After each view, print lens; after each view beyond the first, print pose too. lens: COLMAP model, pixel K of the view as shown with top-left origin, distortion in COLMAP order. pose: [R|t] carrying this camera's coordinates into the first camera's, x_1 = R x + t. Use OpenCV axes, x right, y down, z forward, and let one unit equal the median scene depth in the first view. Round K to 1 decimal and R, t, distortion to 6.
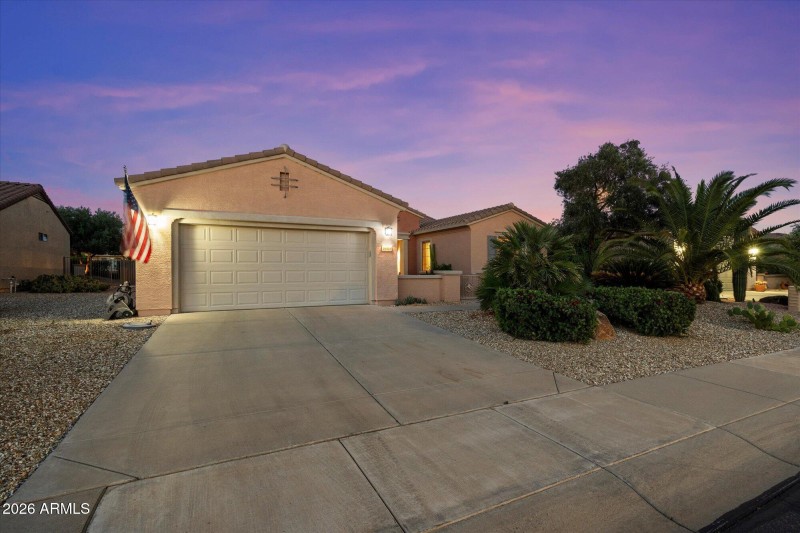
lens RADIAL K [[366.4, 0, 399.3], [0, 366.4, 268.5], [0, 0, 1]] dist [0.005546, -0.000491]
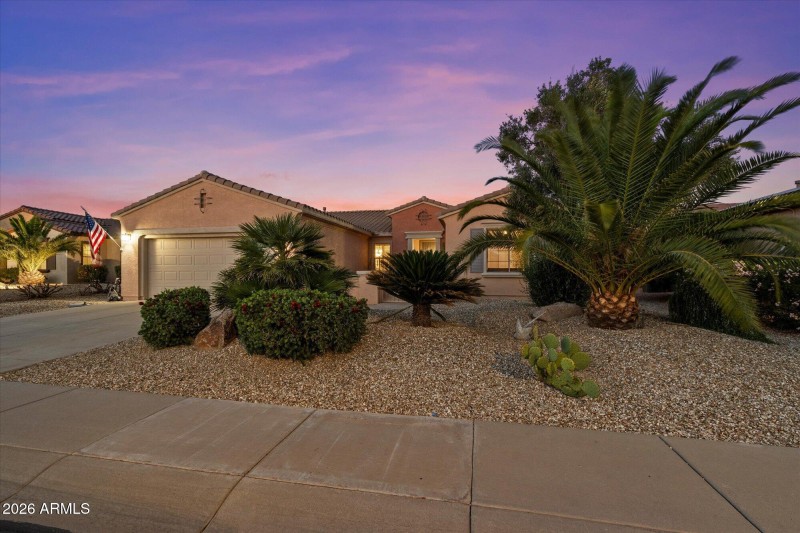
lens RADIAL K [[366.4, 0, 400.1], [0, 366.4, 267.6], [0, 0, 1]] dist [0.005546, -0.000491]
pose [[0.795516, -0.007337, -0.605888, 1.055558], [0.008072, 0.999966, -0.001510, 0.002885], [0.605879, -0.003690, 0.795548, 0.430200]]
